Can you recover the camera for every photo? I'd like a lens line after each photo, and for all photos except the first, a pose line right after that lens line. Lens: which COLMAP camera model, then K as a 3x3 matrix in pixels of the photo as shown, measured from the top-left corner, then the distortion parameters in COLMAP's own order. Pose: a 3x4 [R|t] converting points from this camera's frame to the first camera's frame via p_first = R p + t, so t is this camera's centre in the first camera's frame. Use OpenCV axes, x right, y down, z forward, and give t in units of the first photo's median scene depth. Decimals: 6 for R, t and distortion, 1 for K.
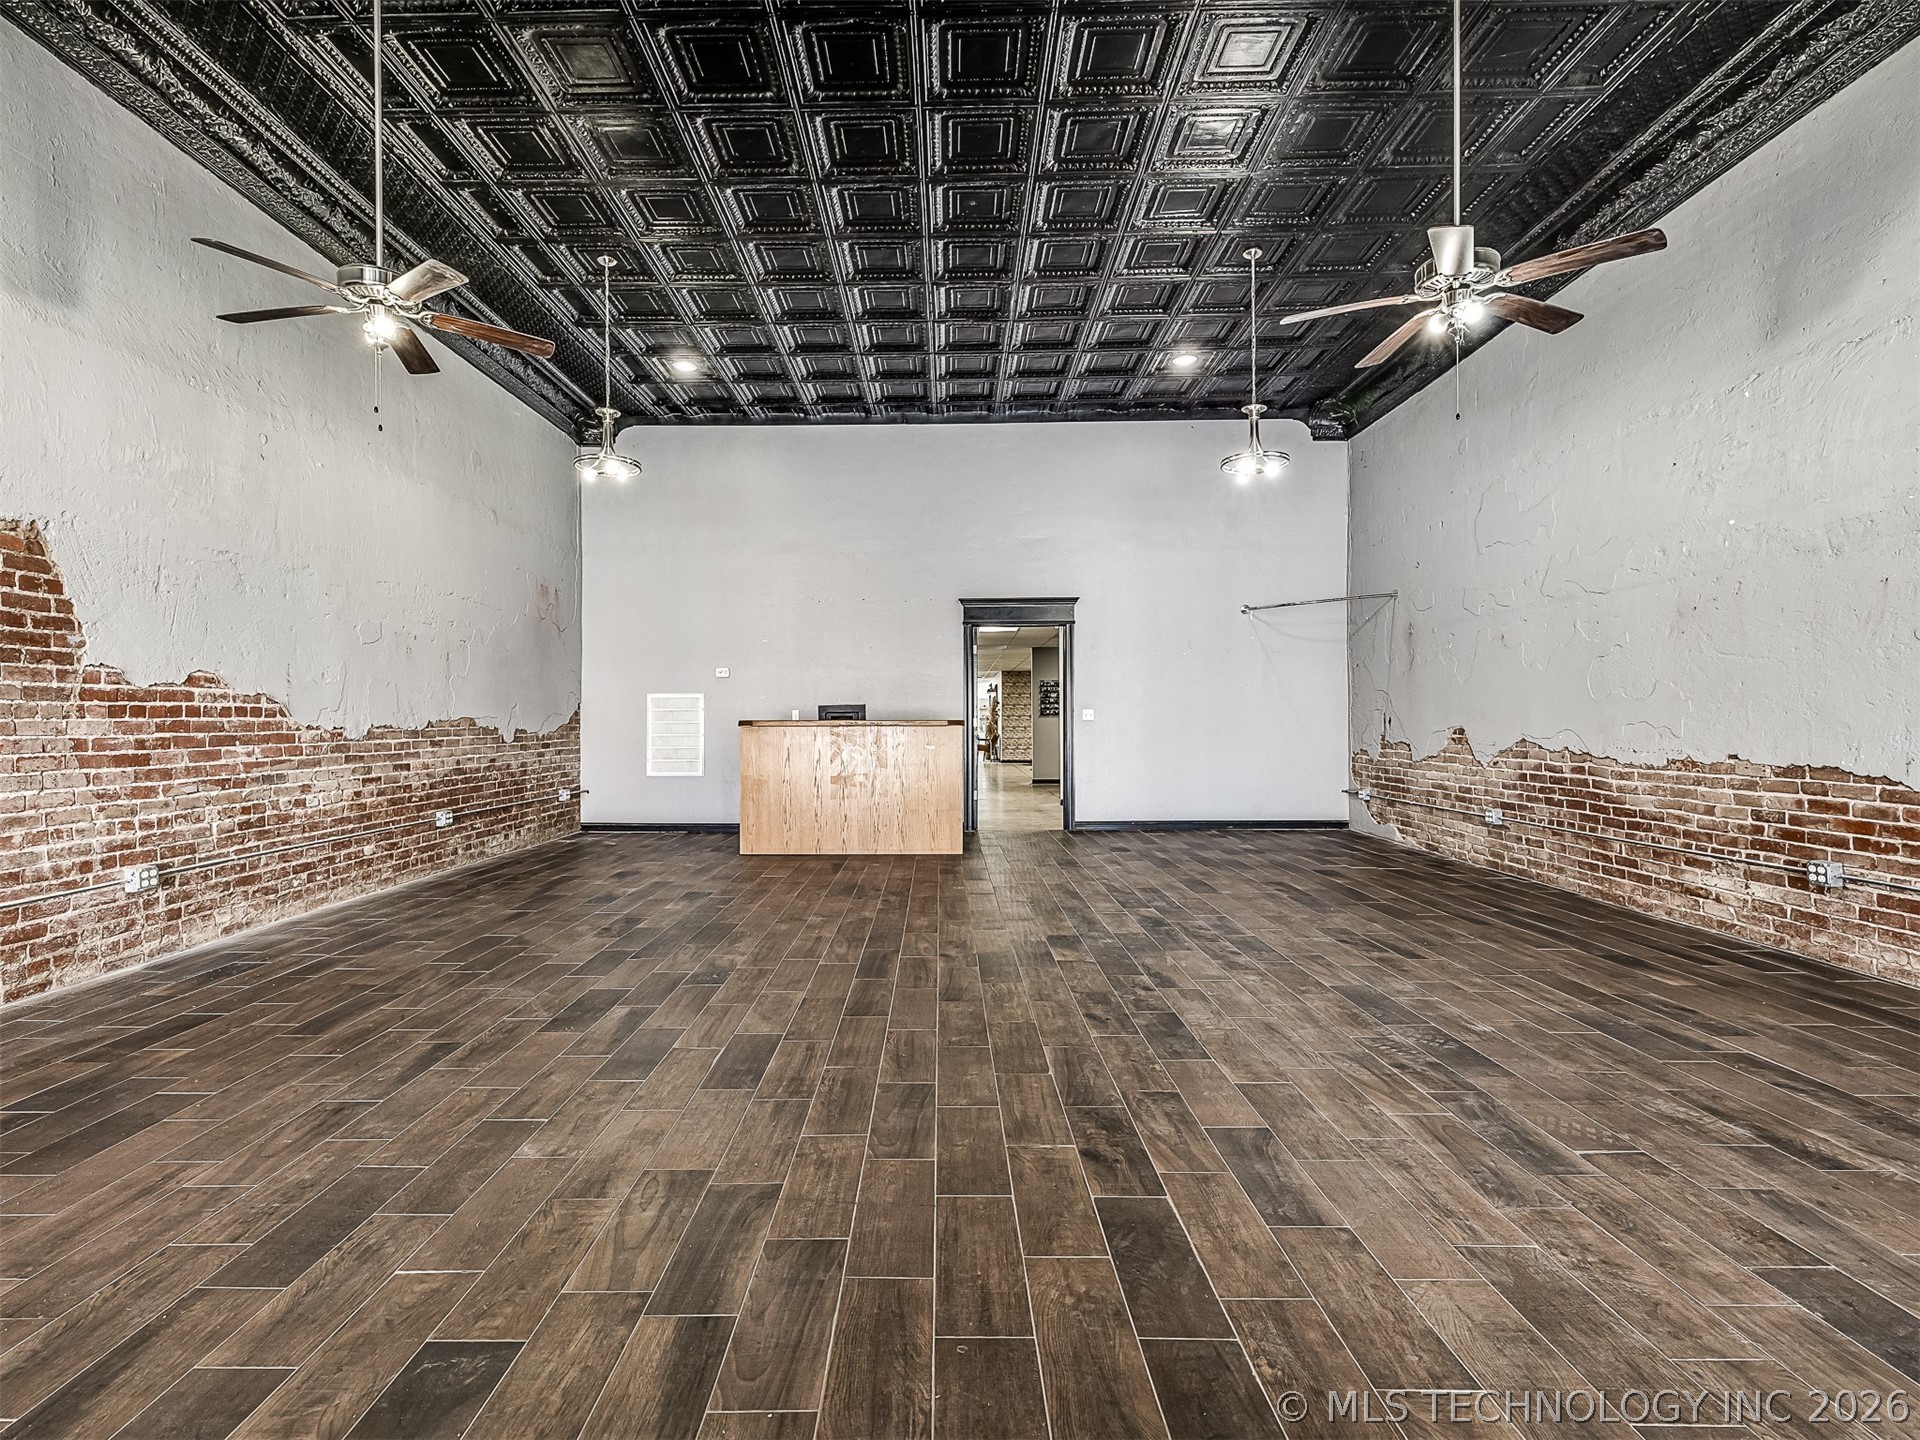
lens RADIAL K [[913.9, 0, 933.0], [0, 913.9, 701.9], [0, 0, 1]] dist [0.003015, -0.000455]
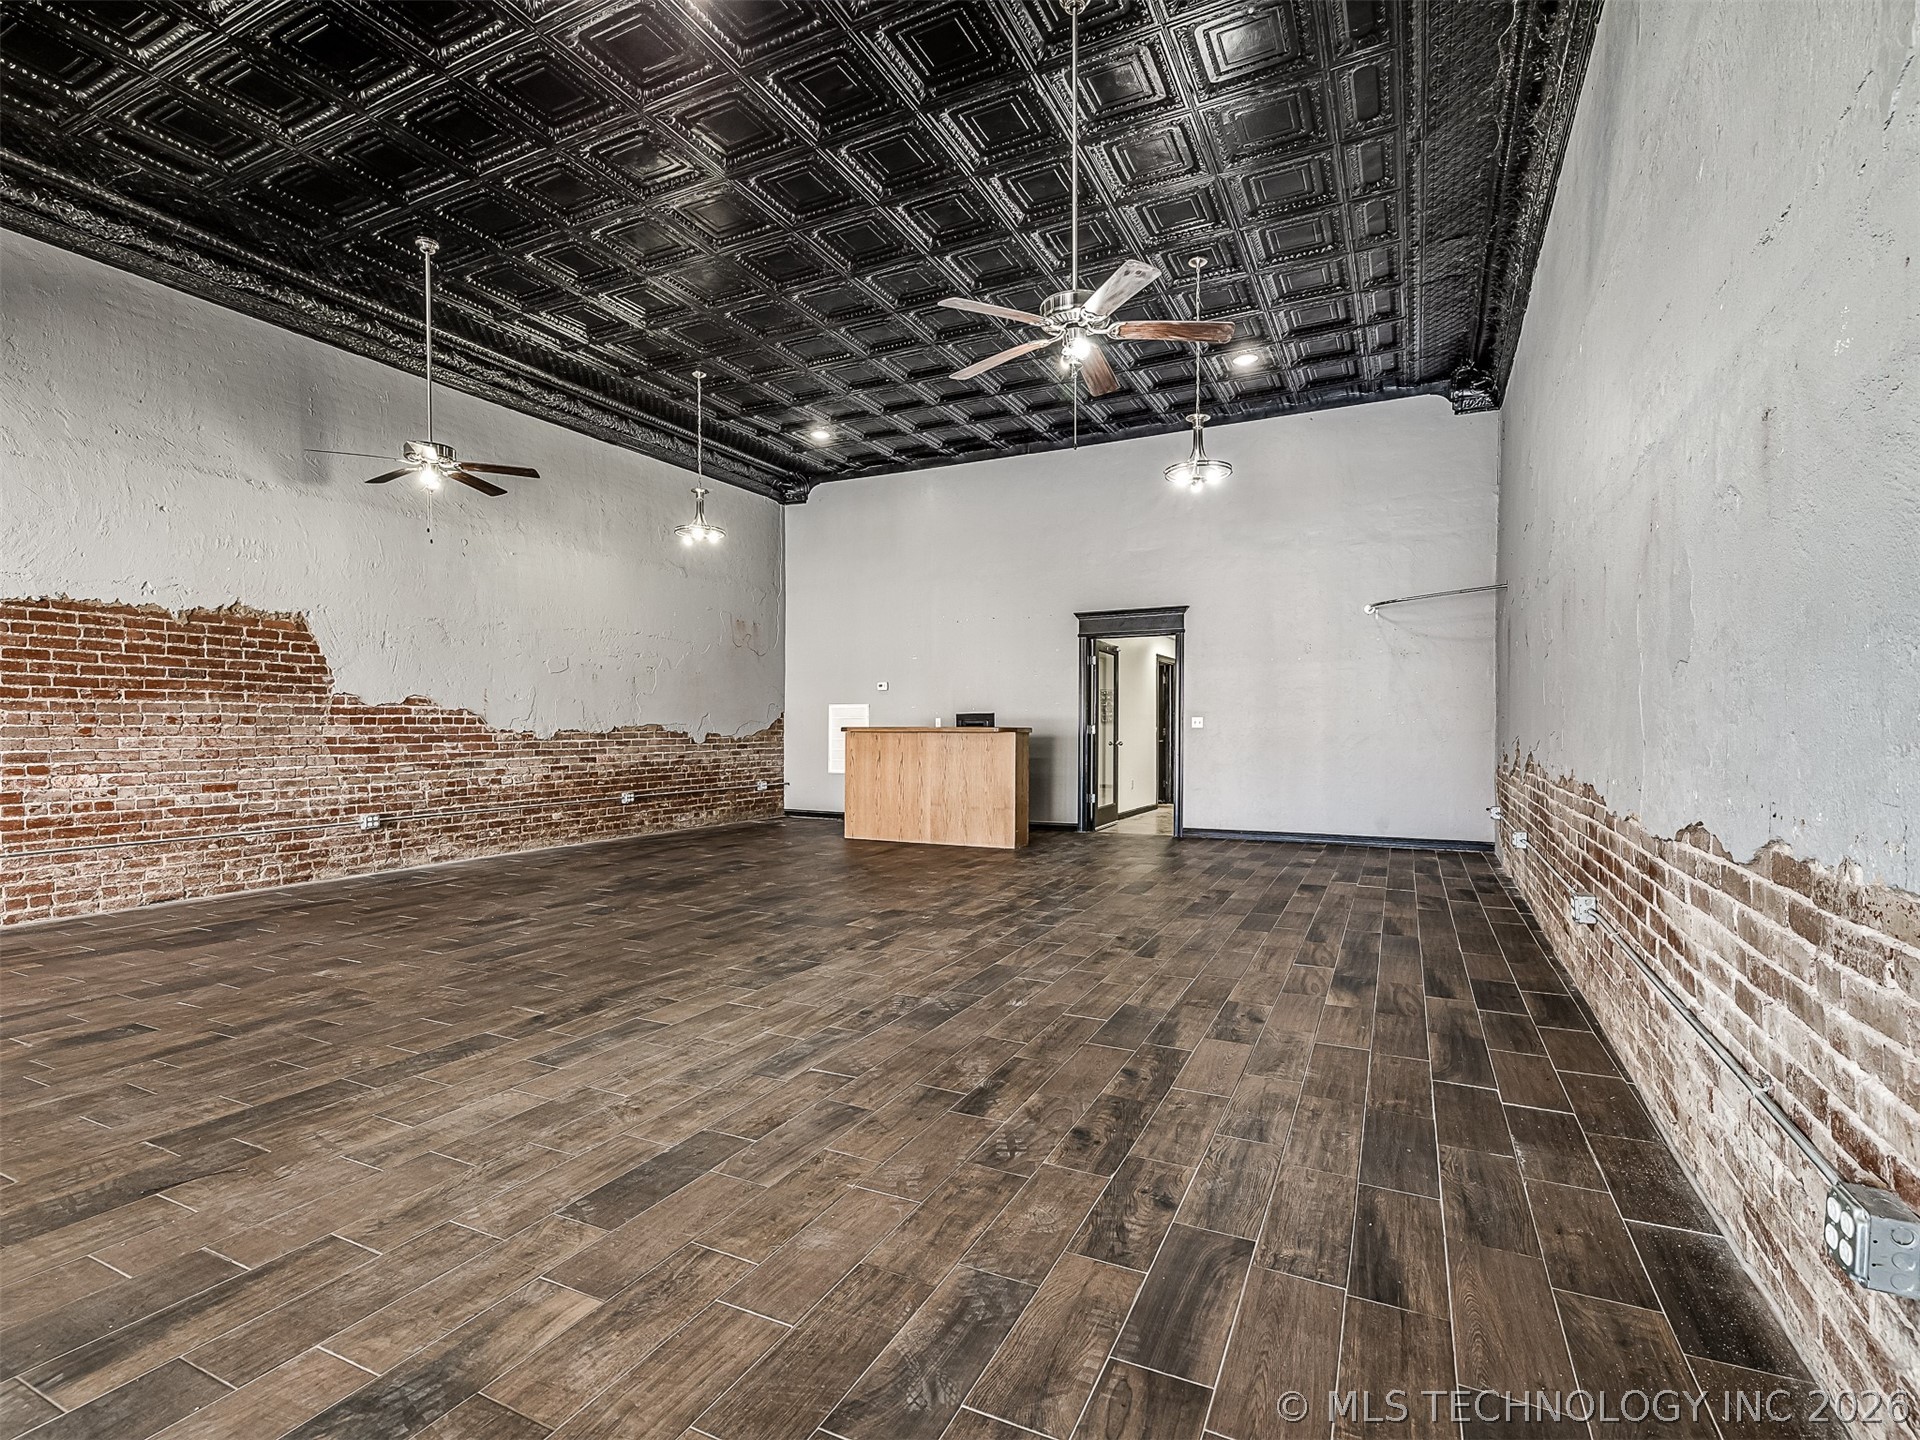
lens RADIAL K [[904.5, 0, 956.1], [0, 904.5, 719.1], [0, 0, 1]] dist [0.001249, 0.000488]
pose [[0.903280, -0.000948, -0.429050, 0.576629], [0.006112, 0.999925, 0.010658, -0.002542], [0.429007, -0.012250, 0.903218, -0.016749]]
